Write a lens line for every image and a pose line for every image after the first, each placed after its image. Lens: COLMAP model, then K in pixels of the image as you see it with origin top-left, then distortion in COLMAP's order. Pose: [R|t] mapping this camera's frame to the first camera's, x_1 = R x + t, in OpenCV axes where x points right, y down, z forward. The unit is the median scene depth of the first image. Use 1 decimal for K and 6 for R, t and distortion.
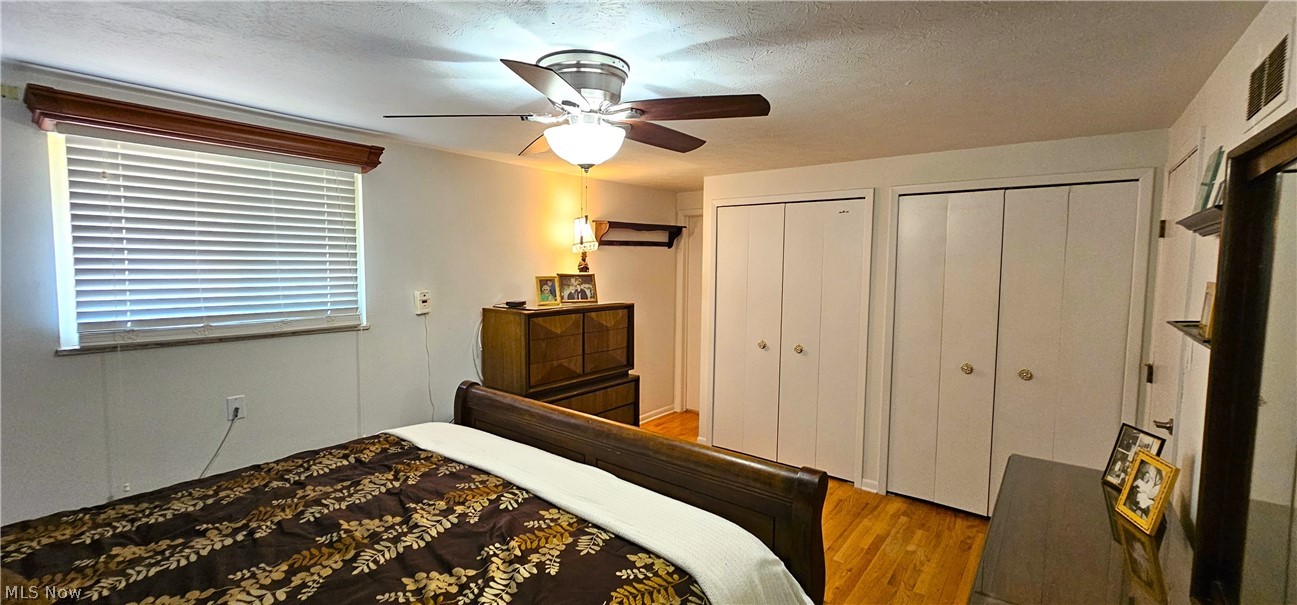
lens RADIAL K [[530.7, 0, 652.1], [0, 530.7, 298.9], [0, 0, 1]] dist [0.000652, -0.001014]
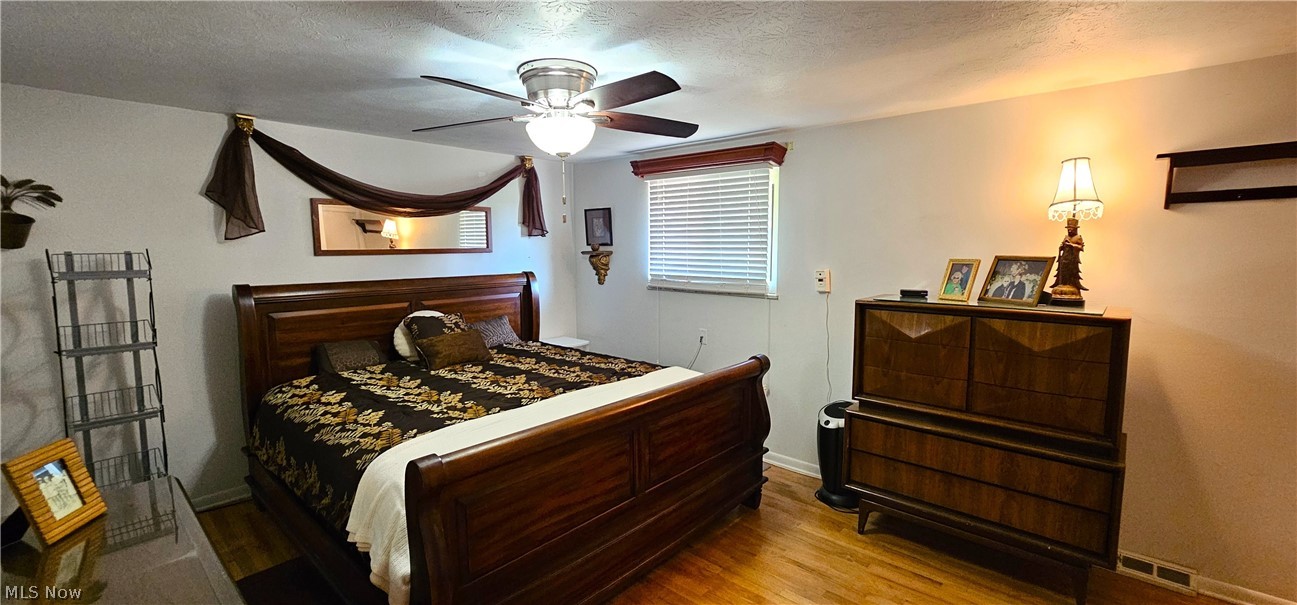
lens RADIAL K [[530.7, 0, 652.1], [0, 530.7, 298.9], [0, 0, 1]] dist [0.000652, -0.001014]
pose [[-0.072493, 0.091024, -0.993207, 0.557023], [-0.065717, 0.993227, 0.095822, -0.032555], [0.995202, 0.072216, -0.066020, 0.685393]]
